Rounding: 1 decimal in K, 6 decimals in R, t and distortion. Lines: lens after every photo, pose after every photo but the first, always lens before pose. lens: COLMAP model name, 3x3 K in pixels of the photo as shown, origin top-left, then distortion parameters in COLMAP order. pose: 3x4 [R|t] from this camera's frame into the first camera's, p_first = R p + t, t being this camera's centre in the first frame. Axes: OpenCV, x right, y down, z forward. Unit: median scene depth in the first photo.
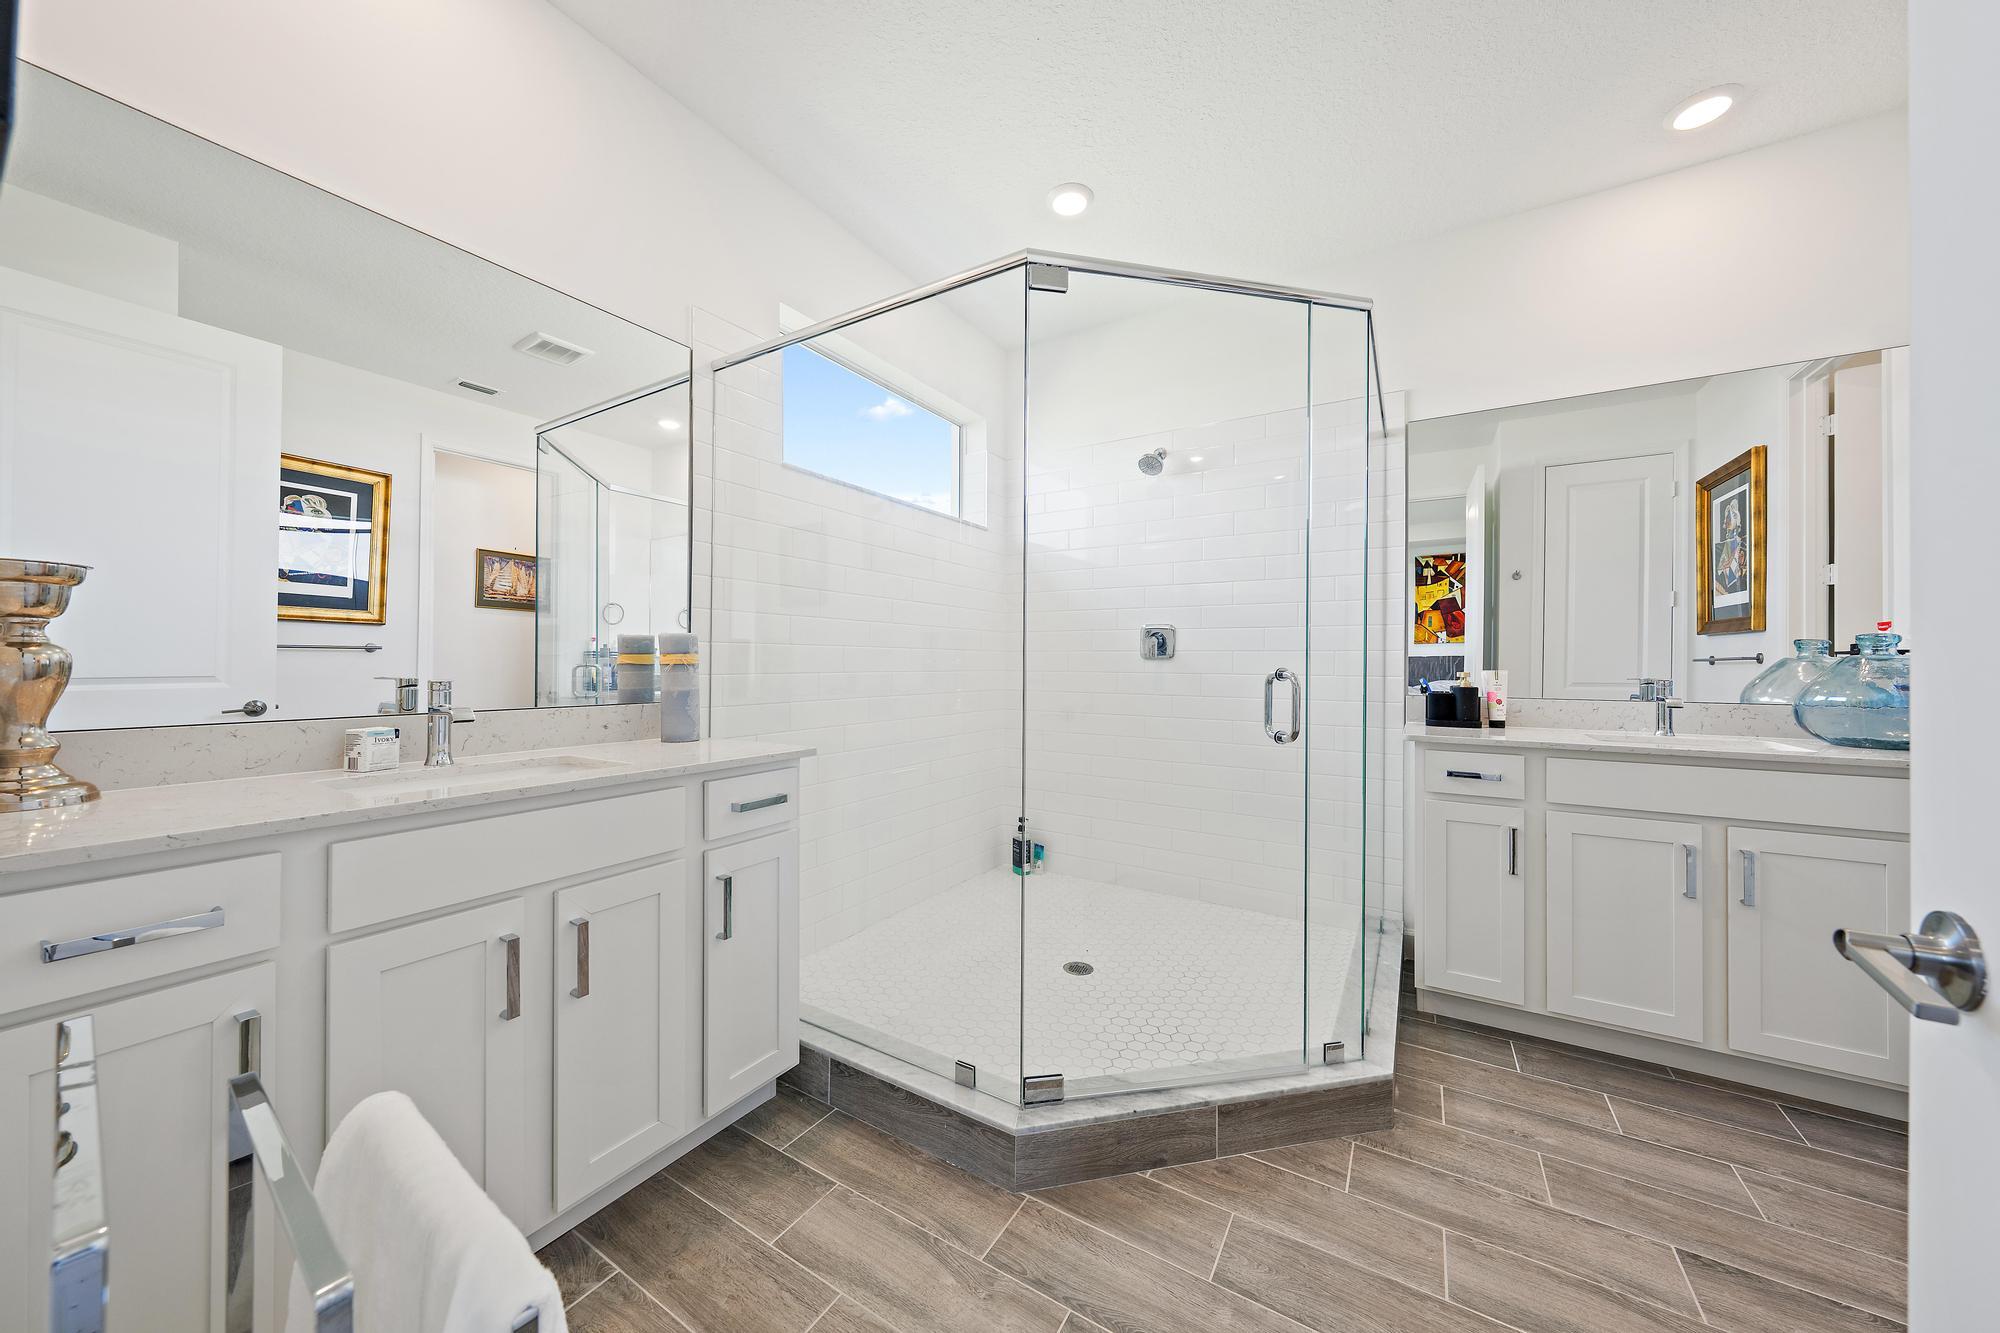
lens RADIAL K [[673.4, 0, 1000.0], [0, 673.4, 666.5], [0, 0, 1]] dist [-0.001903, -0.000123]
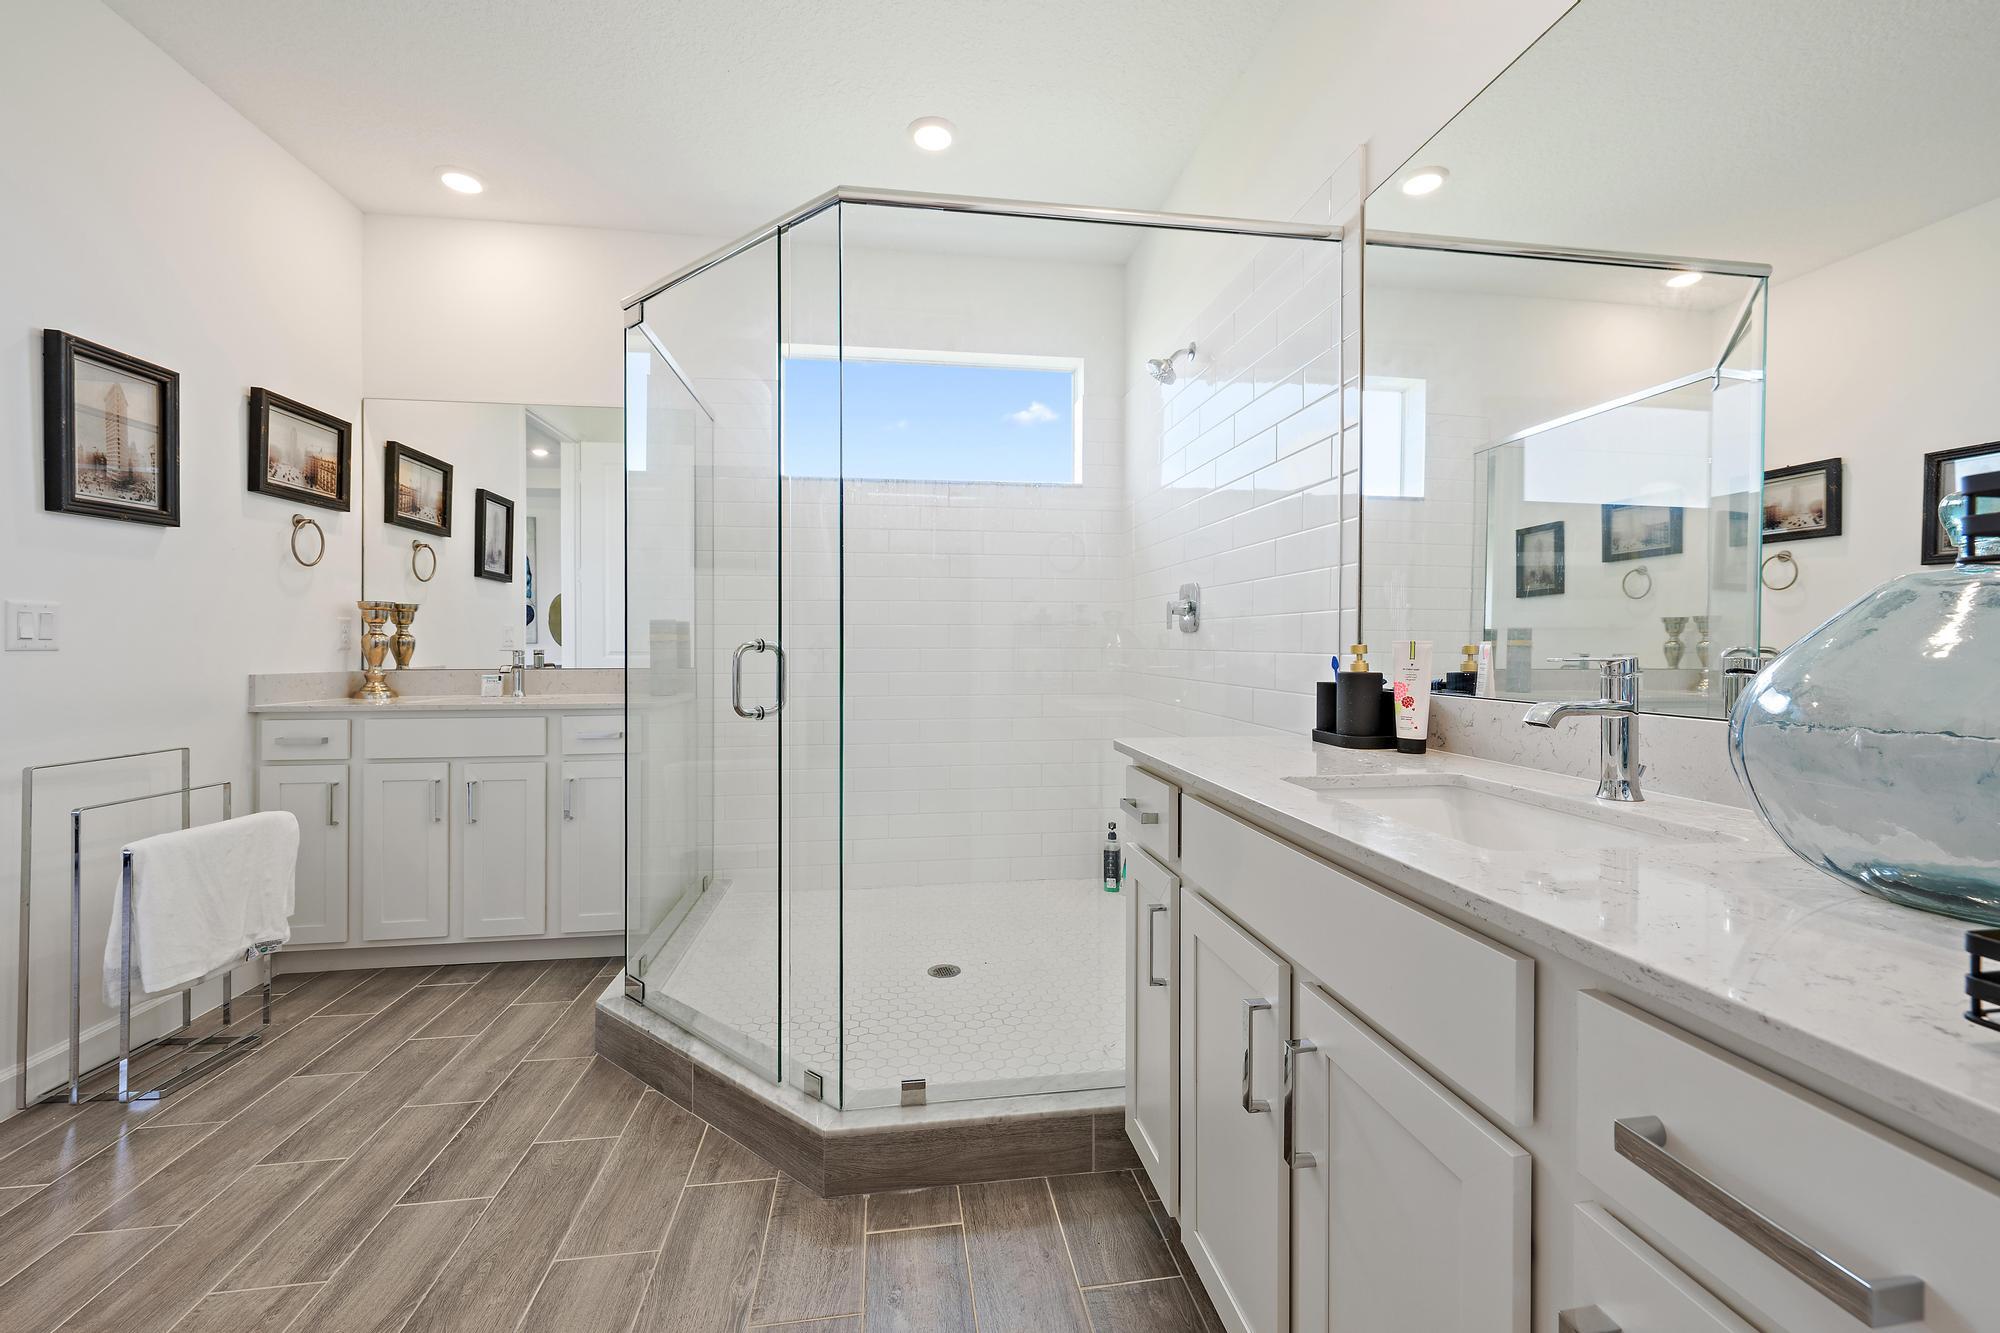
lens RADIAL K [[789.5, 0, 997.6], [0, 789.5, 649.6], [0, 0, 1]] dist [0.001331, 0.000161]
pose [[0.645389, -0.000417, -0.763854, 1.738992], [0.001043, 0.999999, 0.000335, 0.020171], [0.763853, -0.001013, 0.645389, 0.643193]]
